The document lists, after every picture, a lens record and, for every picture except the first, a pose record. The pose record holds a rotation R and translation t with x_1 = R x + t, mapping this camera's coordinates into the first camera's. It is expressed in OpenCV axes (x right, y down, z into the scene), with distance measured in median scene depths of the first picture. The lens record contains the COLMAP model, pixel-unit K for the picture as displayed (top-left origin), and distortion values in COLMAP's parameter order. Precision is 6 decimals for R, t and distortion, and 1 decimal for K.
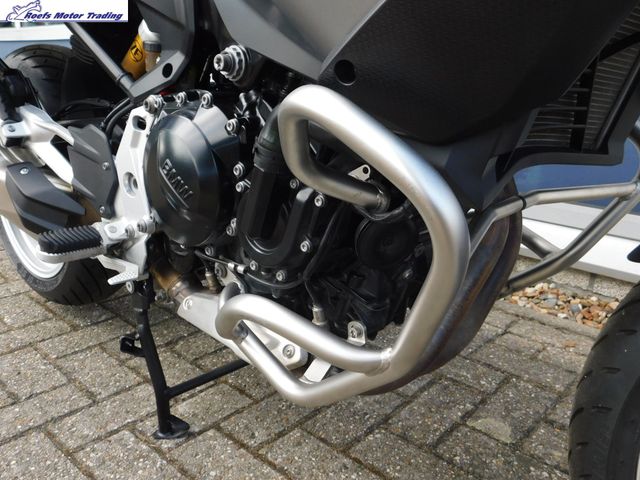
lens RADIAL K [[556.7, 0, 318.2], [0, 556.7, 241.7], [0, 0, 1]] dist [-0.006619, 0.005190]
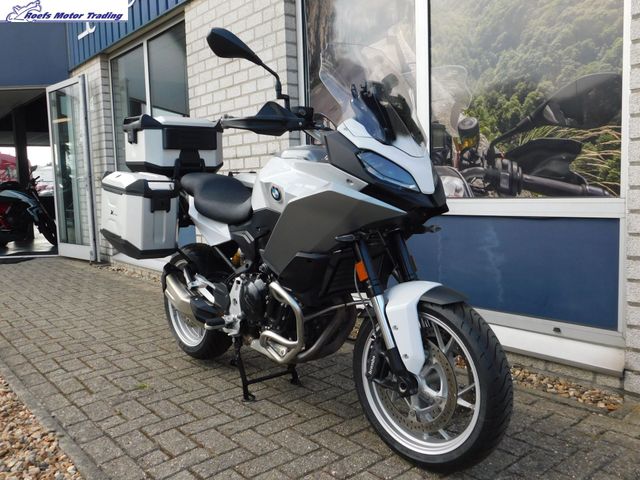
lens RADIAL K [[556.7, 0, 319.6], [0, 556.7, 242.1], [0, 0, 1]] dist [-0.006619, 0.005190]
pose [[0.988837, -0.048456, -0.140904, 0.526361], [0.019777, 0.979959, -0.198213, 0.172153], [0.147685, 0.193213, 0.969978, -1.817538]]
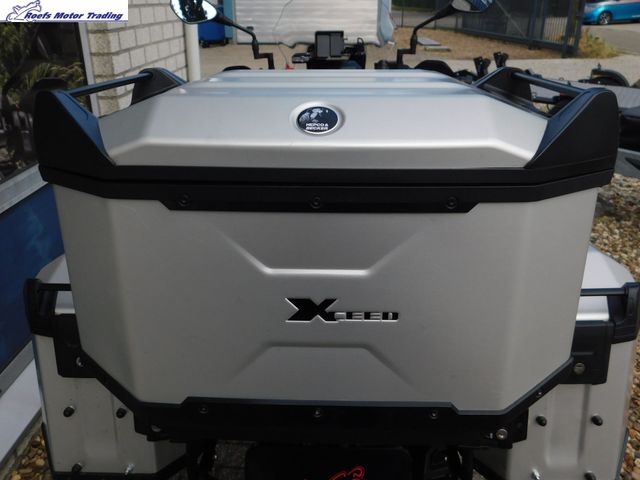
lens RADIAL K [[556.7, 0, 323.0], [0, 556.7, 240.5], [0, 0, 1]] dist [-0.006619, 0.005190]
pose [[-0.653816, -0.332653, 0.679608, -1.436755], [0.200361, 0.789999, 0.579445, -1.622335], [-0.729644, 0.515017, -0.449863, 1.875381]]
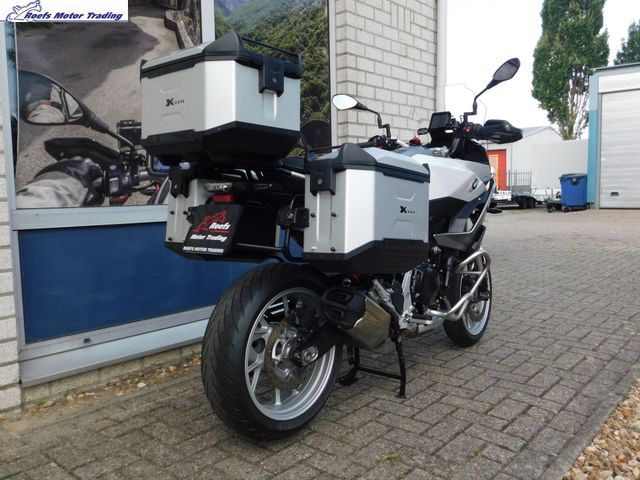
lens RADIAL K [[556.7, 0, 320.3], [0, 556.7, 240.2], [0, 0, 1]] dist [-0.006619, 0.005190]
pose [[-0.040336, -0.124074, 0.991453, -3.102831], [0.312397, 0.940950, 0.130464, -0.888285], [-0.949095, 0.314989, 0.000807, 1.317961]]
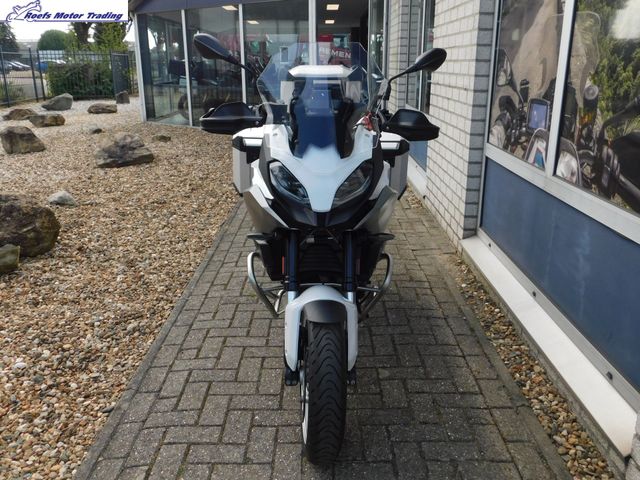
lens RADIAL K [[556.7, 0, 316.5], [0, 556.7, 240.3], [0, 0, 1]] dist [-0.006619, 0.005190]
pose [[0.669268, 0.192700, -0.717598, 2.186222], [-0.195820, 0.977385, 0.079831, -0.477543], [0.716753, 0.087092, 0.691867, -1.224463]]
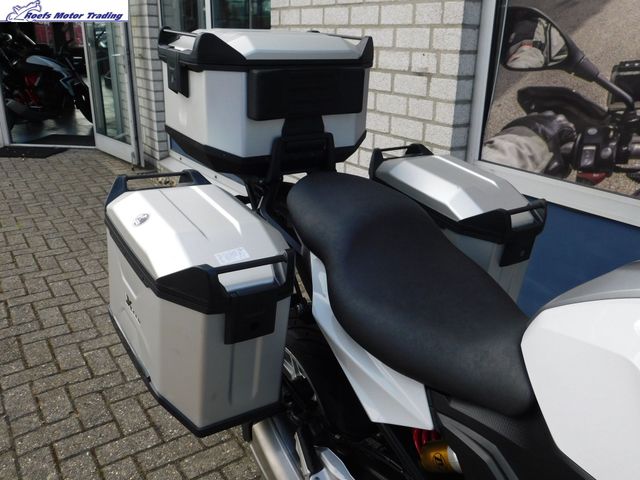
lens RADIAL K [[556.7, 0, 319.1], [0, 556.7, 237.5], [0, 0, 1]] dist [-0.006619, 0.005190]
pose [[0.972040, 0.063237, -0.226140, -0.348232], [-0.053245, 0.997328, 0.050023, -0.862495], [0.228699, -0.036584, 0.972810, -0.142012]]
